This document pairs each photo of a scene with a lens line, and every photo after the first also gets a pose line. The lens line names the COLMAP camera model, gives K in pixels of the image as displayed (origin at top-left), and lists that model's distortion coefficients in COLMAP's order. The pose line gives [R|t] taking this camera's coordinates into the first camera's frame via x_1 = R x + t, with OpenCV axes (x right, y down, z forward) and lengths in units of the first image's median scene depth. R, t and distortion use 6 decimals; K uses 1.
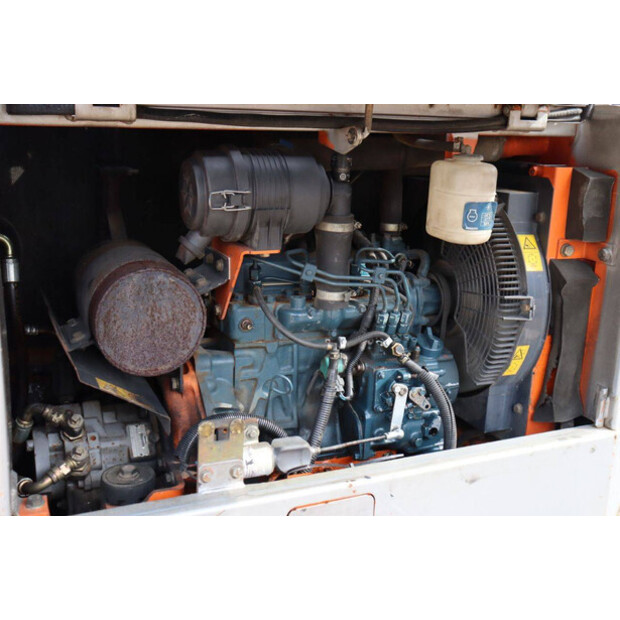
lens RADIAL K [[765.3, 0, 310.0], [0, 765.3, 310.0], [0, 0, 1]] dist [-0.022048, 0.023475]
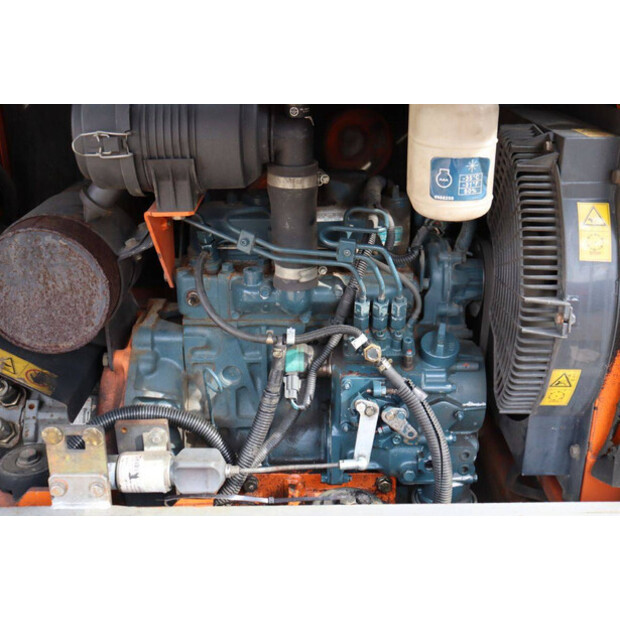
lens RADIAL K [[765.3, 0, 310.0], [0, 765.3, 310.0], [0, 0, 1]] dist [-0.022048, 0.023475]
pose [[0.911366, 0.114096, -0.395466, 0.345780], [-0.062881, 0.988128, 0.140174, -0.087908], [0.406765, -0.102883, 0.907721, 0.319020]]
